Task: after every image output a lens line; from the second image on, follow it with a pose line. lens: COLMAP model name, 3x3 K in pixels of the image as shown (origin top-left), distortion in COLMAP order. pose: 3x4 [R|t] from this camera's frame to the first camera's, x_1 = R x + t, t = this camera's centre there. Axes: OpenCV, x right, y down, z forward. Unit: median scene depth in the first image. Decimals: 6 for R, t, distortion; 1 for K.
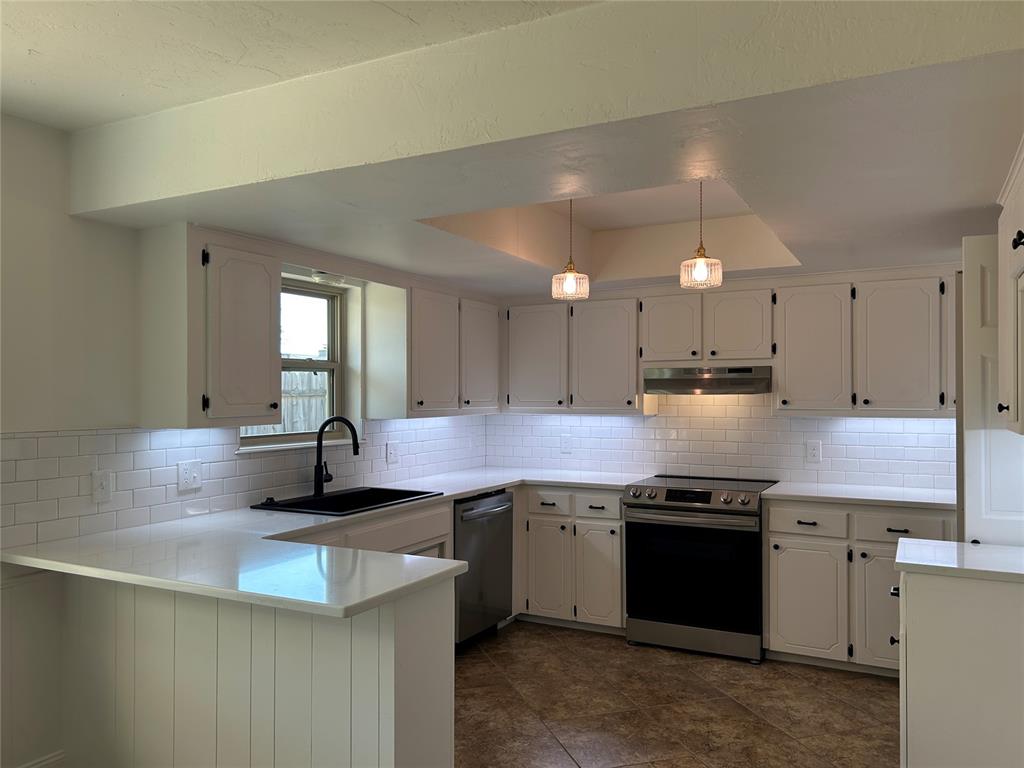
lens RADIAL K [[772.5, 0, 514.6], [0, 772.5, 383.8], [0, 0, 1]] dist [0.060859, -0.064826]
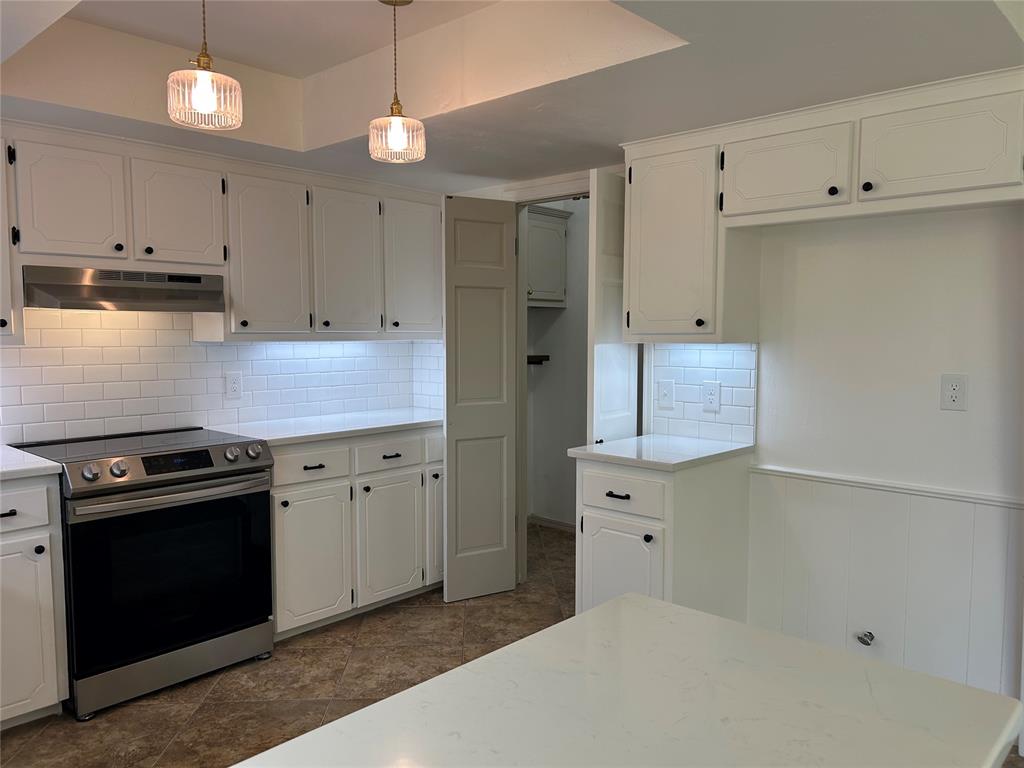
lens RADIAL K [[772.5, 0, 514.6], [0, 772.5, 383.8], [0, 0, 1]] dist [0.060859, -0.064826]
pose [[0.262582, -0.065411, 0.962690, -0.364395], [-0.014870, 0.997307, 0.071819, 0.025649], [-0.964795, -0.033173, 0.260903, 0.569926]]
